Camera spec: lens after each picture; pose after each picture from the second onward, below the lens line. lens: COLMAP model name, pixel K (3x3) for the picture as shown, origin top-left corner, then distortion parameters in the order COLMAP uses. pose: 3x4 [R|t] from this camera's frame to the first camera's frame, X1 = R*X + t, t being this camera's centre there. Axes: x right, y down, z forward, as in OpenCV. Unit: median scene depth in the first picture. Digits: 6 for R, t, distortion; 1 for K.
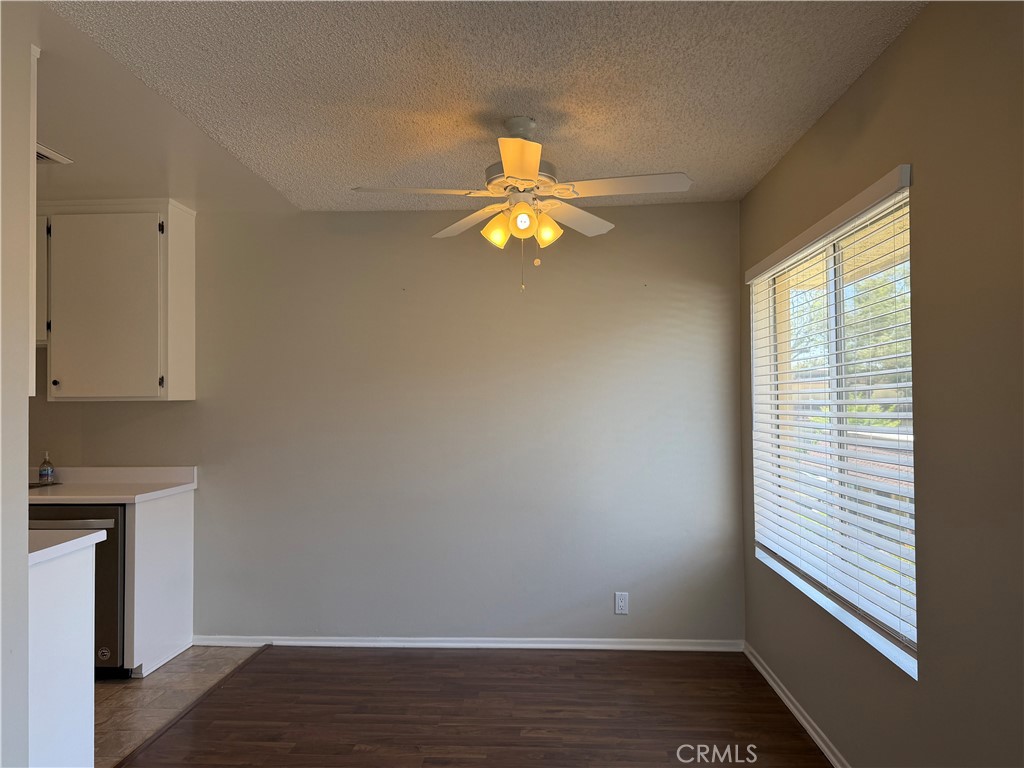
lens RADIAL K [[767.2, 0, 515.4], [0, 767.2, 379.9], [0, 0, 1]] dist [-0.006417, -0.003106]
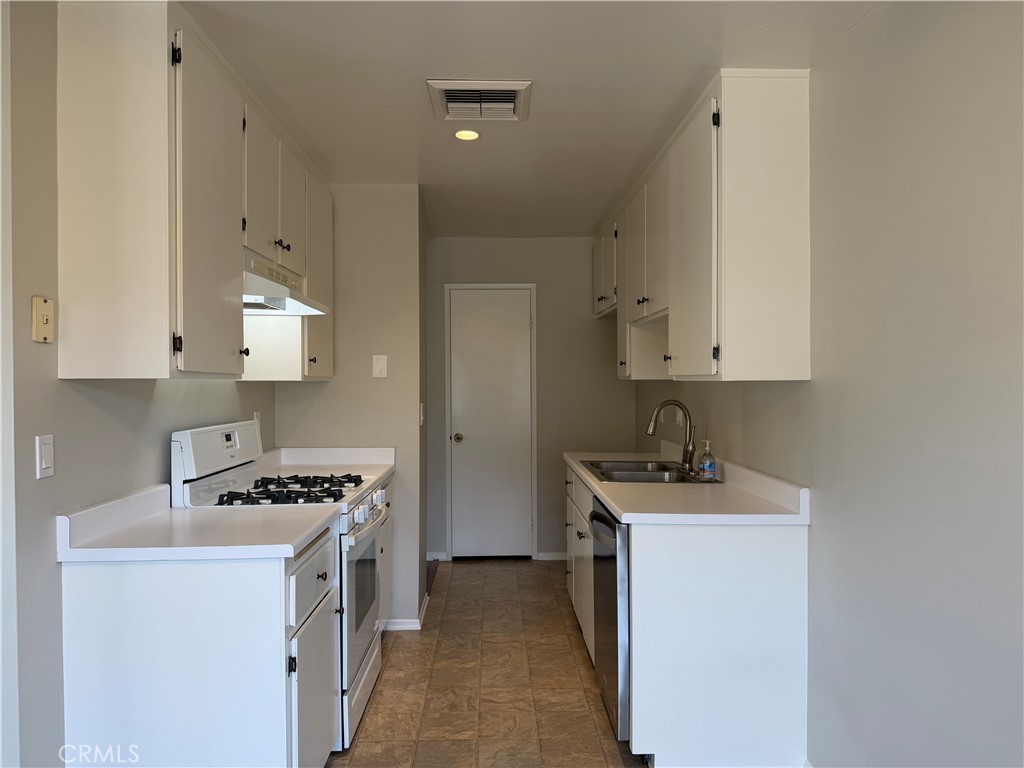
lens RADIAL K [[723.2, 0, 501.4], [0, 723.2, 387.6], [0, 0, 1]] dist [0.034840, -0.047030]
pose [[0.070349, 0.020080, -0.997320, 0.154712], [0.031471, 0.999255, 0.022339, 0.012674], [0.997026, -0.032958, 0.069665, 0.763046]]
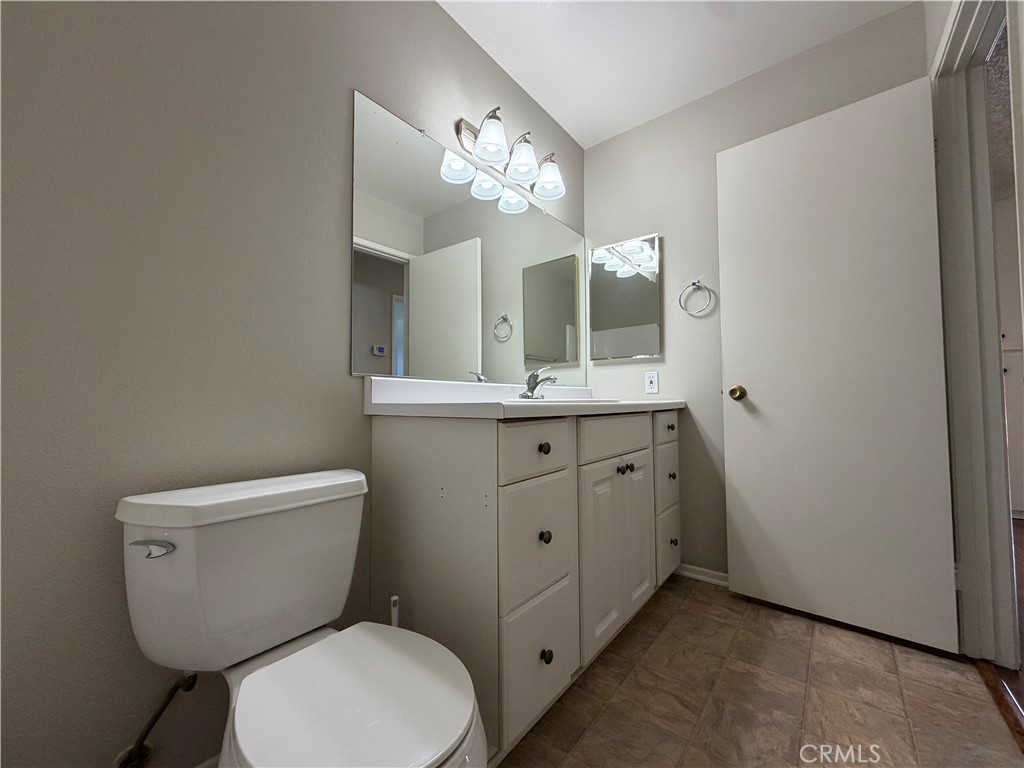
lens RADIAL K [[406.8, 0, 509.1], [0, 406.8, 381.5], [0, 0, 1]] dist [-0.000851, 0.000498]
pose [[0.586798, 0.040216, 0.808734, -0.926263], [-0.022446, 0.999190, -0.033400, 0.135397], [-0.809422, 0.001446, 0.587225, 0.723007]]
